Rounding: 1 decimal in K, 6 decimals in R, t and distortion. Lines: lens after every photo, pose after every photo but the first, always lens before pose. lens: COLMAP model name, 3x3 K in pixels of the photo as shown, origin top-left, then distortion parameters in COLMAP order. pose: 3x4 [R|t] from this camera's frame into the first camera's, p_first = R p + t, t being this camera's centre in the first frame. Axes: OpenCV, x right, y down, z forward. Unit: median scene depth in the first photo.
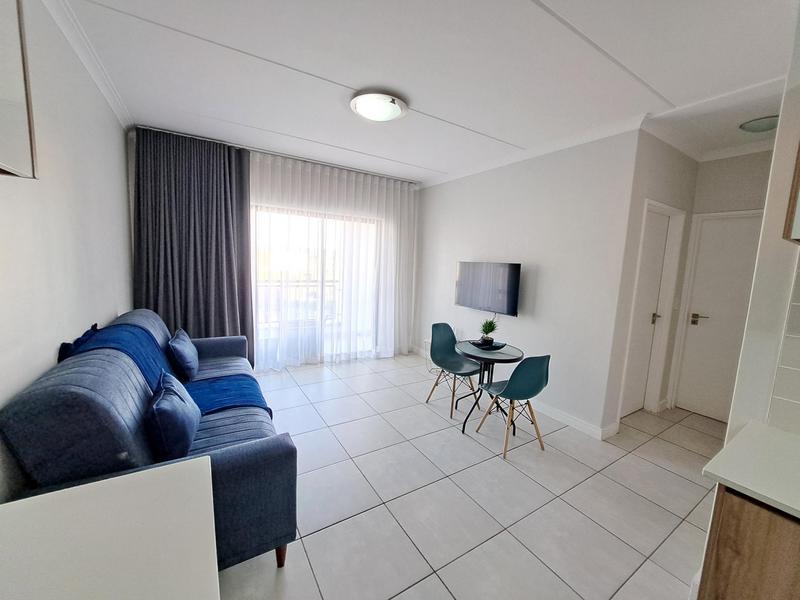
lens RADIAL K [[318.0, 0, 399.9], [0, 318.0, 298.7], [0, 0, 1]] dist [-0.012605, -0.000052]
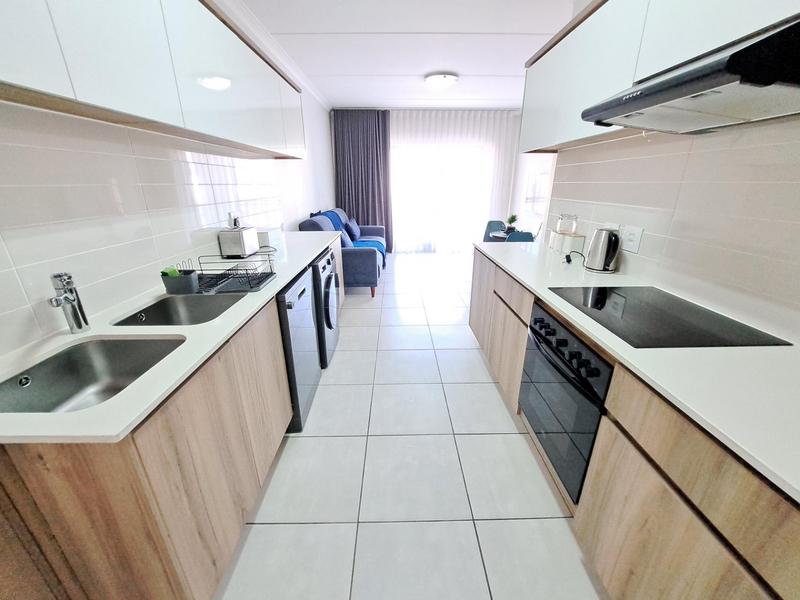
lens RADIAL K [[318.0, 0, 399.9], [0, 318.0, 298.7], [0, 0, 1]] dist [-0.012605, -0.000052]
pose [[0.857346, 0.130619, -0.497892, 0.594847], [-0.017355, 0.974053, 0.225653, 0.121234], [0.514448, -0.184822, 0.837367, -0.595484]]
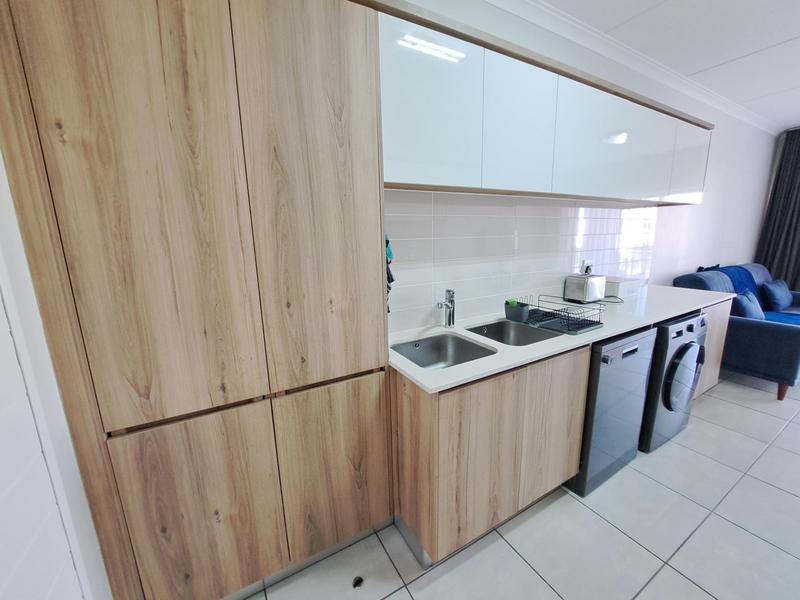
lens RADIAL K [[318.0, 0, 399.9], [0, 318.0, 298.7], [0, 0, 1]] dist [-0.012605, -0.000052]
pose [[-0.039650, 0.152661, -0.987483, 0.673849], [-0.094287, 0.983279, 0.155797, 0.112773], [0.994755, 0.099284, -0.024593, -0.566693]]
